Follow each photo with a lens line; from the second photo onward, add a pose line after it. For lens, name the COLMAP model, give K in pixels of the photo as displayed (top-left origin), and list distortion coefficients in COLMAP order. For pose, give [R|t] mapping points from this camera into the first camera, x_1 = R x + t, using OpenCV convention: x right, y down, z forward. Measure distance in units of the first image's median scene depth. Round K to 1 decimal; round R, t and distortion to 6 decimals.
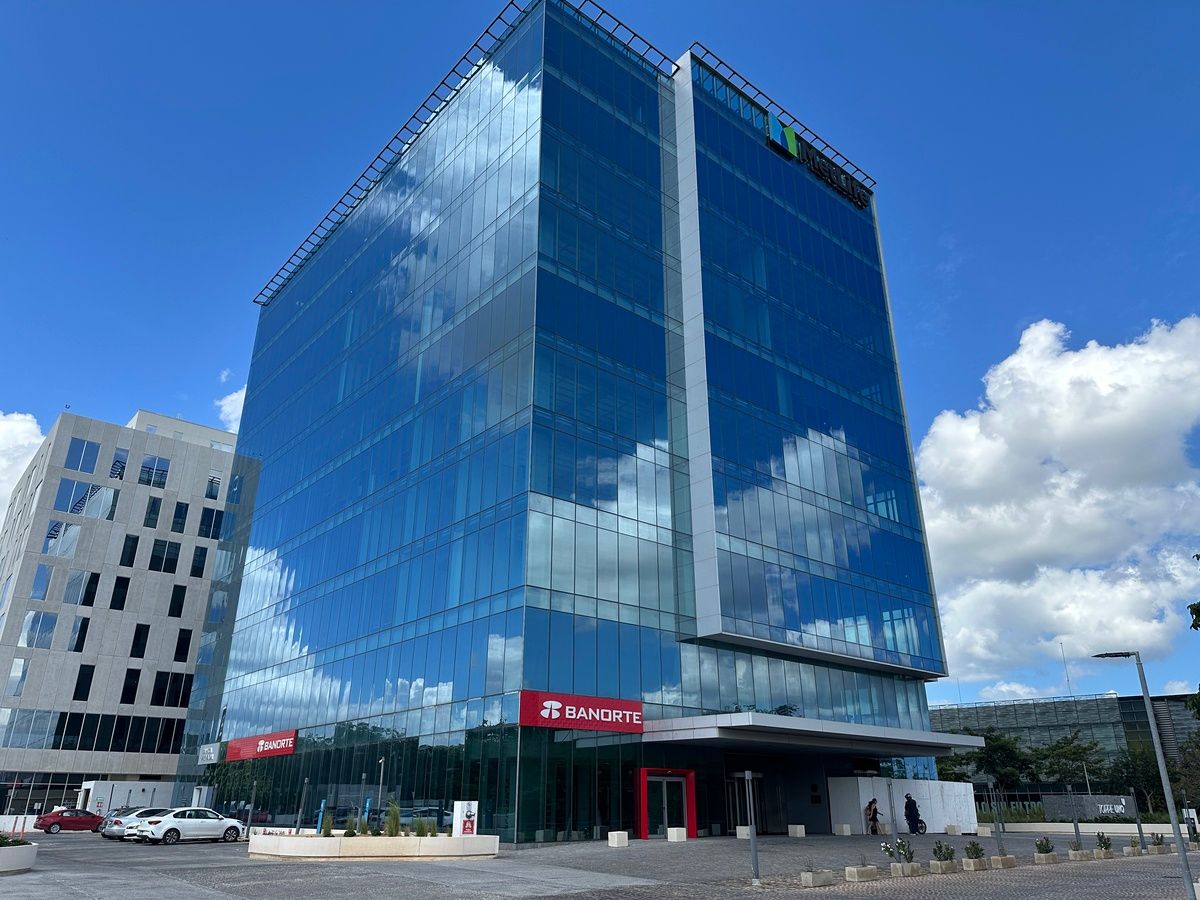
lens RADIAL K [[851.1, 0, 600.0], [0, 851.1, 450.0], [0, 0, 1]] dist [0.062326, -0.072571]
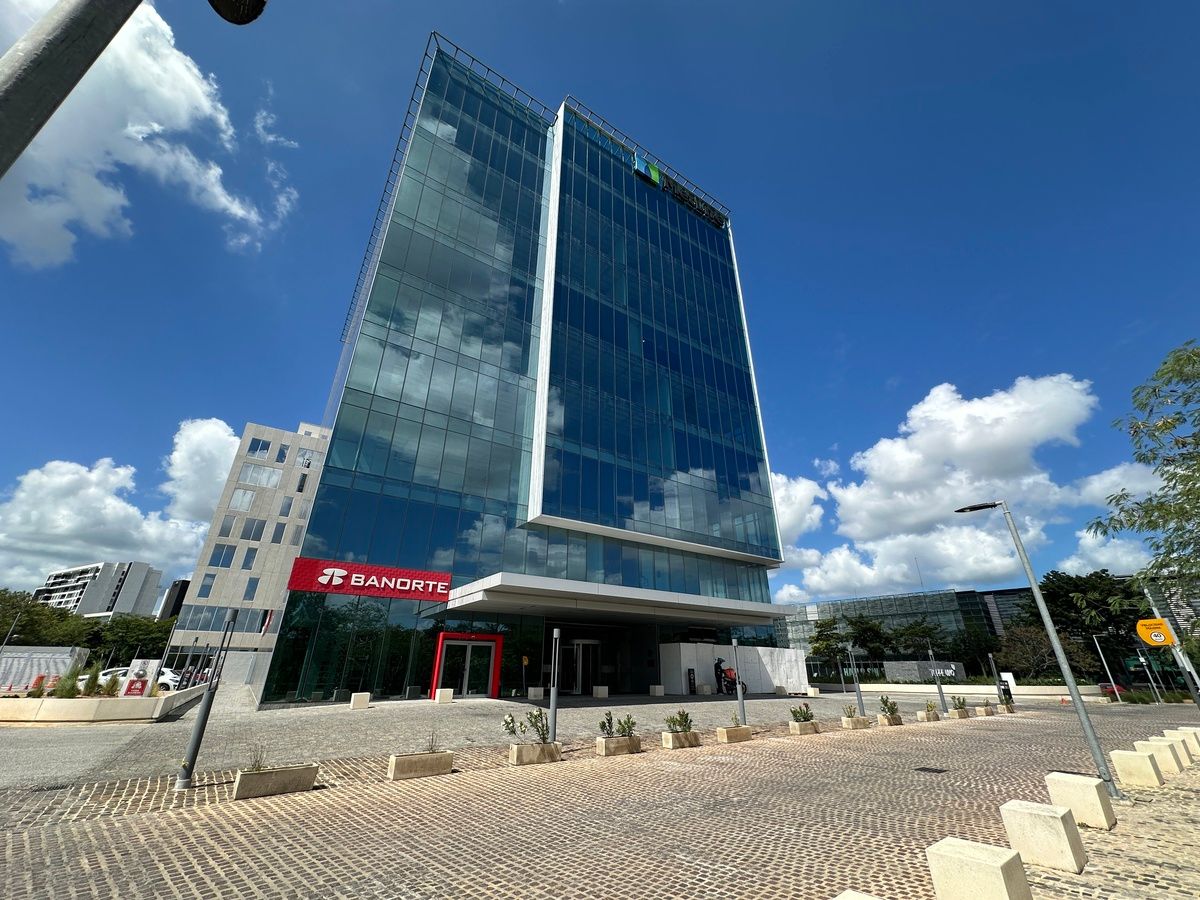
lens RADIAL K [[483.4, 0, 596.4], [0, 483.4, 447.4], [0, 0, 1]] dist [-0.000043, 0.000013]
pose [[0.993193, -0.045722, -0.107135, 0.222433], [0.041232, 0.998191, -0.043764, 0.119382], [0.108942, 0.039049, 0.993281, 0.281917]]
